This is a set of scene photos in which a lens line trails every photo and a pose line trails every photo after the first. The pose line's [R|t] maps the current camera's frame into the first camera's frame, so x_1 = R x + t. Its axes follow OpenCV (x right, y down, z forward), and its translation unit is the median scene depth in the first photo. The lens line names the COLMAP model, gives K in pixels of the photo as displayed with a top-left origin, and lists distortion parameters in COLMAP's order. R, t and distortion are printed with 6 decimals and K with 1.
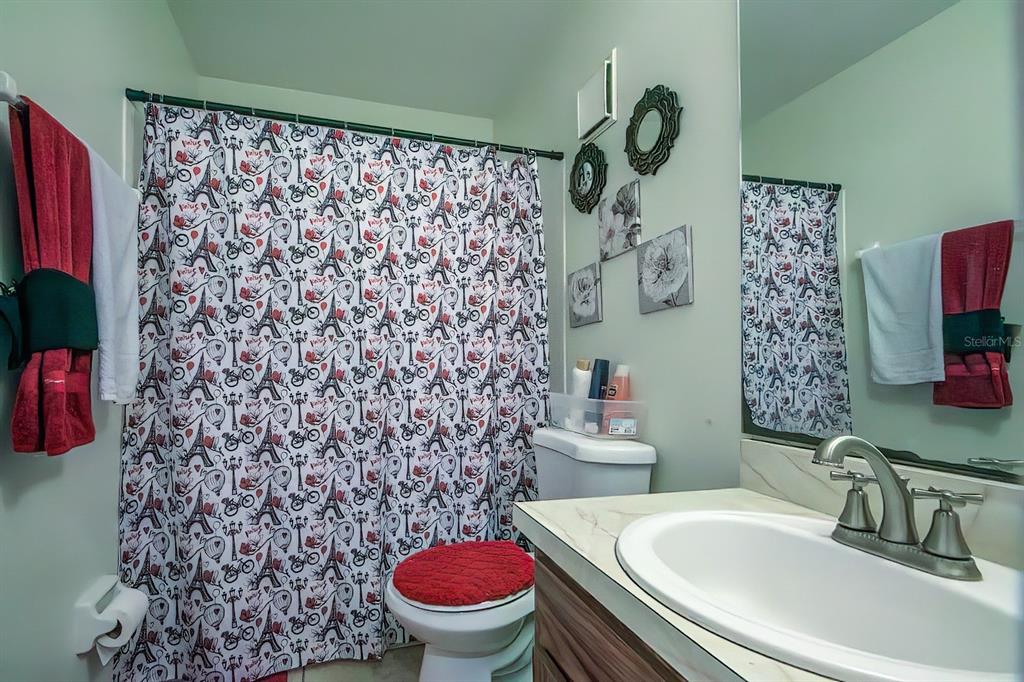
lens RADIAL K [[430.2, 0, 509.9], [0, 430.2, 365.6], [0, 0, 1]] dist [-0.000103, 0.000079]
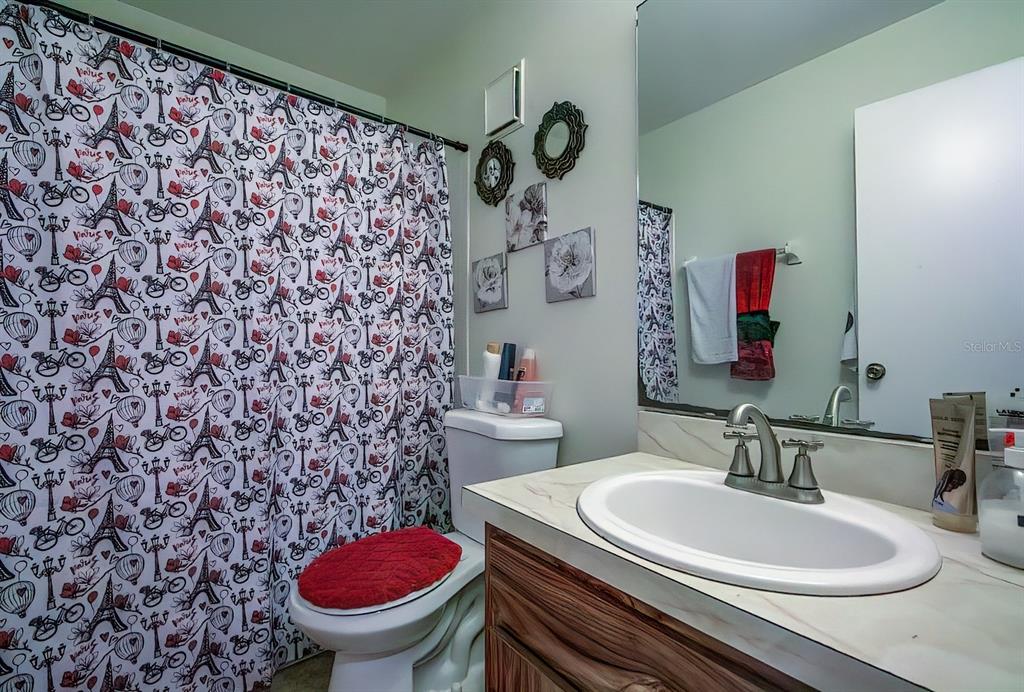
lens RADIAL K [[406.0, 0, 512.0], [0, 406.0, 346.0], [0, 0, 1]] dist [-0.000169, -0.000177]
pose [[0.933925, 0.005162, 0.357431, -0.136223], [-0.002155, 0.999959, -0.008809, 0.000797], [-0.357462, 0.007457, 0.933898, 0.049049]]
